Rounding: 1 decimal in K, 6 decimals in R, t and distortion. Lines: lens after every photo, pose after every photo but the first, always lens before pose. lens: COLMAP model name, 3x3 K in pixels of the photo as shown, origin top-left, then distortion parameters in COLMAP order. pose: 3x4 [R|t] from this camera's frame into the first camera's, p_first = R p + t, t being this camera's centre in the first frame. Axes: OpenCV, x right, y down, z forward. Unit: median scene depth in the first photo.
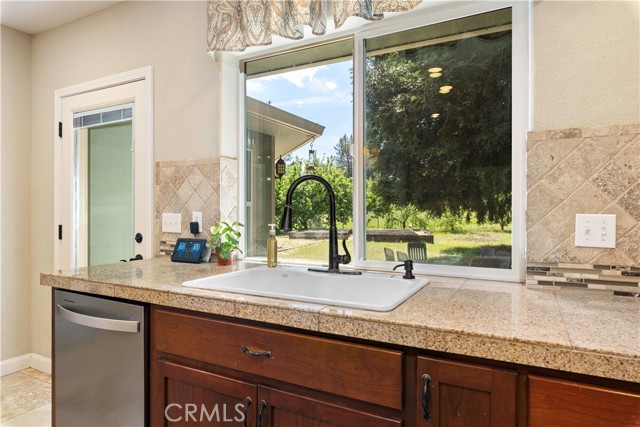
lens RADIAL K [[404.1, 0, 319.4], [0, 404.1, 211.1], [0, 0, 1]] dist [0.002091, -0.000466]
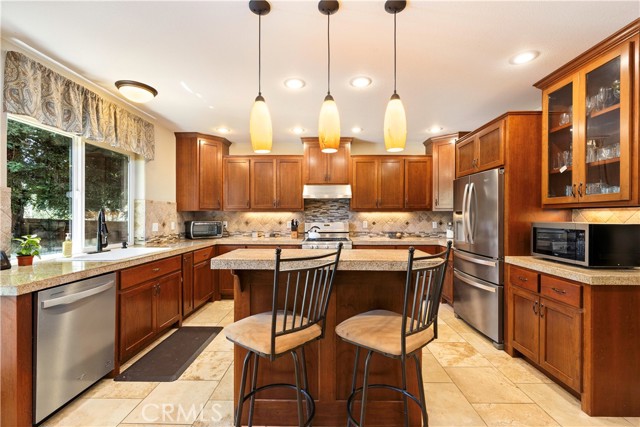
lens RADIAL K [[280.3, 0, 319.9], [0, 280.3, 214.9], [0, 0, 1]] dist [-0.000766, -0.000076]
pose [[-0.458237, 0.005100, 0.888816, -2.196001], [0.008898, 0.999960, -0.001150, -0.048395], [-0.888786, 0.007381, -0.458264, 0.728423]]
